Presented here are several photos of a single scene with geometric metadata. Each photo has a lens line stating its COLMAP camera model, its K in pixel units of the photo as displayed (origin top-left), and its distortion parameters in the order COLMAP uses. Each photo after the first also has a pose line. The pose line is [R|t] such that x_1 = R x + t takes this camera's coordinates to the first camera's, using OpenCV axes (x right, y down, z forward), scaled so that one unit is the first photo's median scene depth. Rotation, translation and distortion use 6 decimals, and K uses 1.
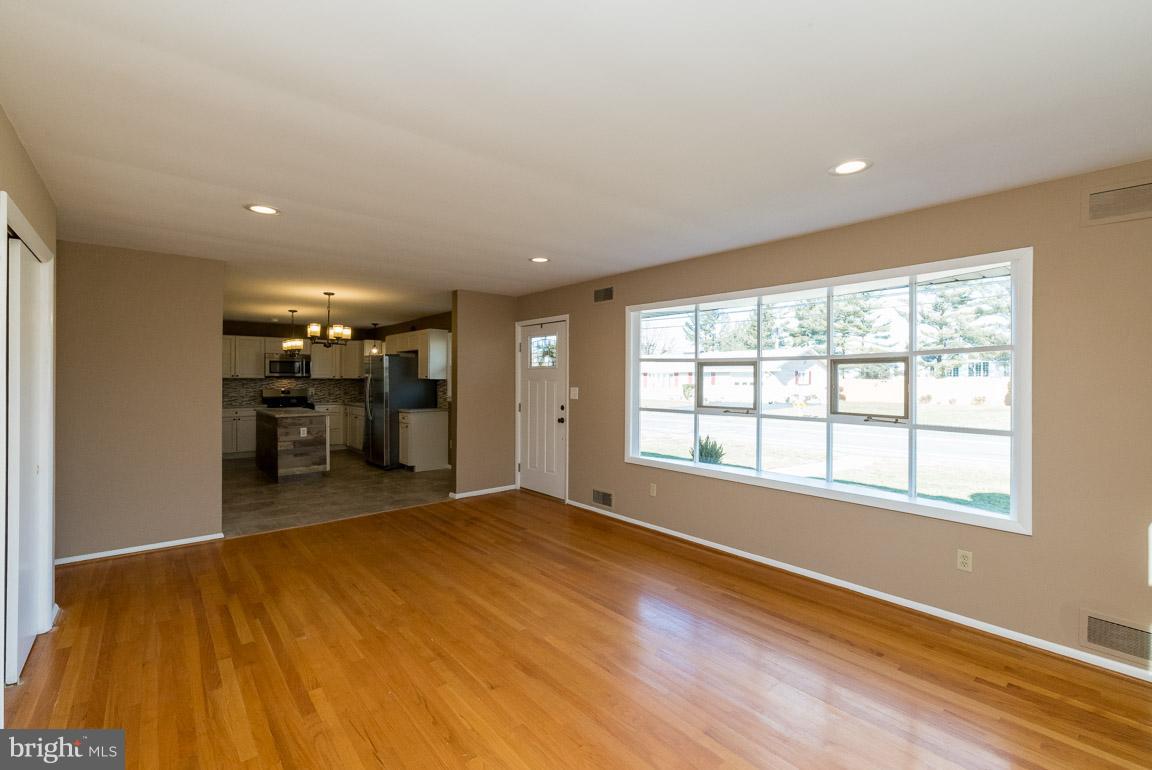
lens RADIAL K [[503.6, 0, 577.3], [0, 503.6, 382.2], [0, 0, 1]] dist [-0.001346, -0.000522]
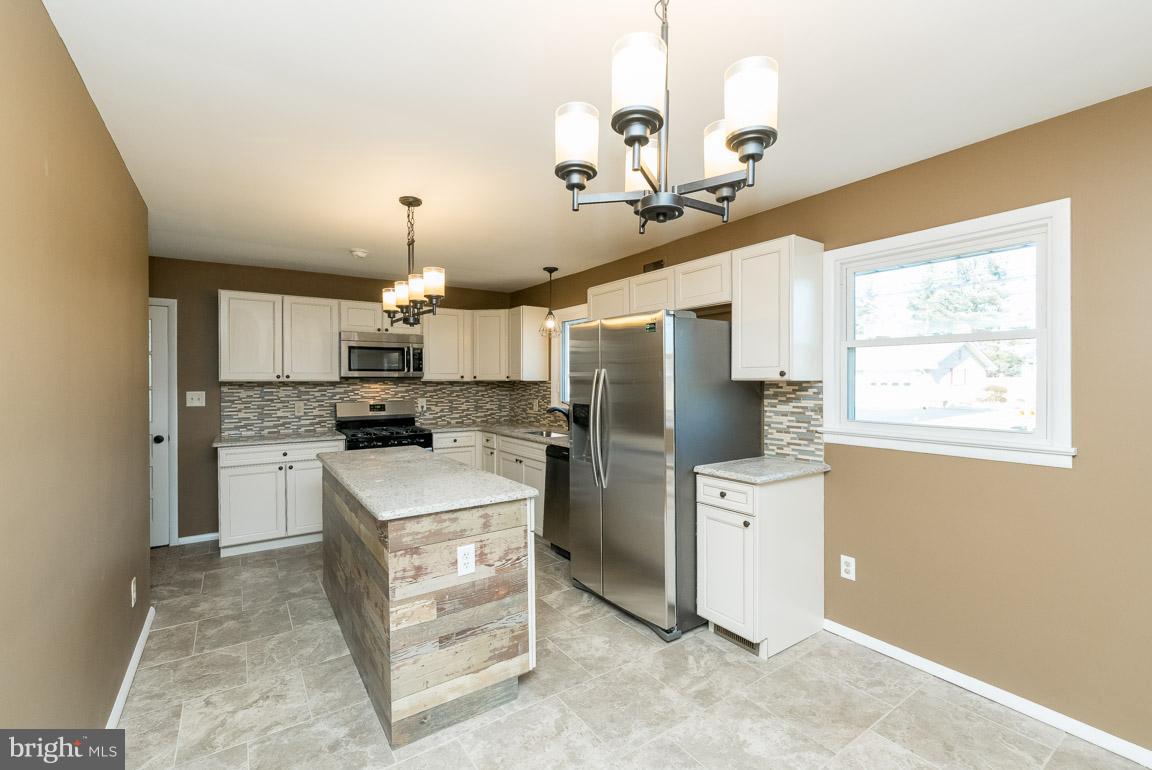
lens RADIAL K [[503.6, 0, 572.0], [0, 503.6, 388.3], [0, 0, 1]] dist [-0.001346, -0.000522]
pose [[0.993122, -0.004063, -0.117014, -0.348505], [0.005202, 0.999942, 0.009428, -0.004606], [0.116969, -0.009972, 0.993086, 0.554870]]
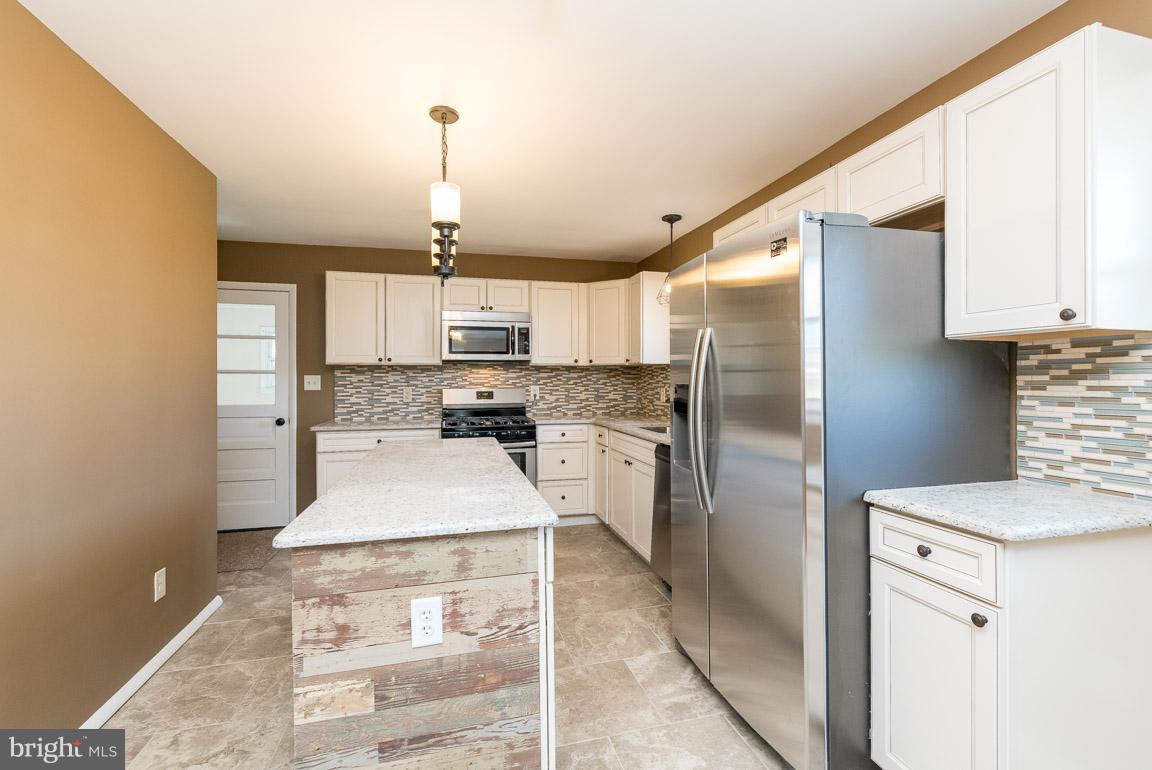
lens RADIAL K [[503.6, 0, 572.8], [0, 503.6, 381.7], [0, 0, 1]] dist [-0.001346, -0.000522]
pose [[0.896736, -0.003353, -0.442554, -0.323682], [0.002772, 0.999994, -0.001959, 0.009187], [0.442558, 0.000530, 0.896740, 0.671306]]
